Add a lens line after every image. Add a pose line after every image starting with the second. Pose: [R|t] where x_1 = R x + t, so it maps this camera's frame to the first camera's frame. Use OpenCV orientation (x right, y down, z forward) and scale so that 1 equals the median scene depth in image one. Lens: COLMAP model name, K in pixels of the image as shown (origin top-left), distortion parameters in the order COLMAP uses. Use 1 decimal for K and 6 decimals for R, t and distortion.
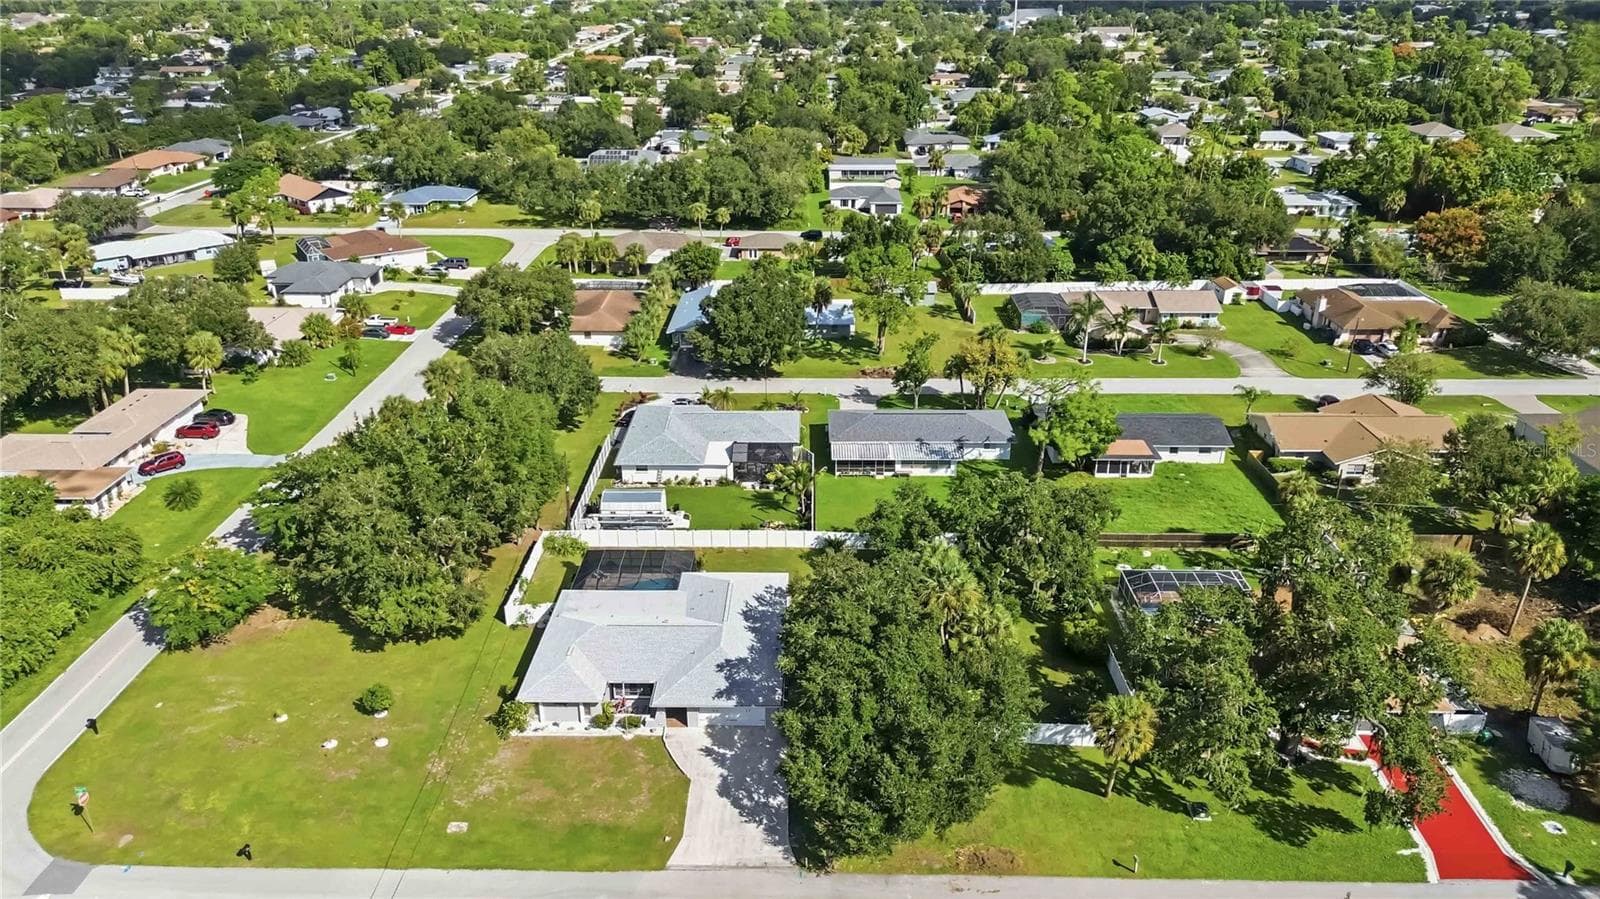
lens RADIAL K [[1138.5, 0, 800.0], [0, 1138.5, 449.5], [0, 0, 1]] dist [0.064006, -0.059952]
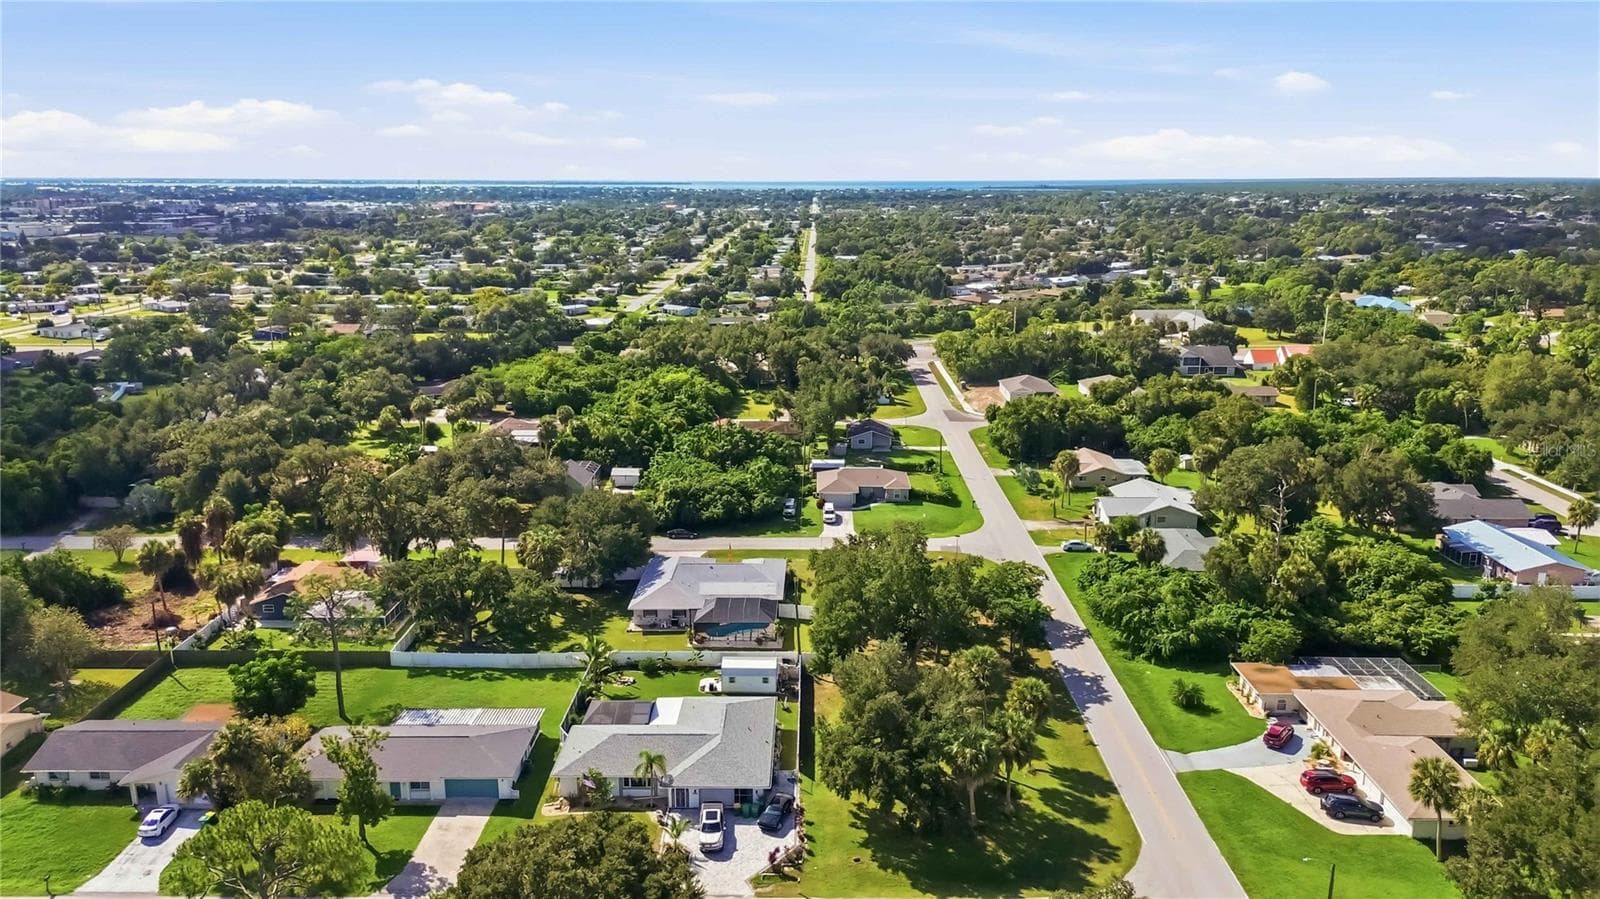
lens RADIAL K [[1138.5, 0, 800.0], [0, 1138.5, 449.5], [0, 0, 1]] dist [0.064006, -0.059952]
pose [[-0.999973, 0.004659, 0.005709, -0.136403], [0.007145, 0.802557, 0.596532, -0.512889], [-0.001802, 0.596557, -0.802569, 1.160511]]
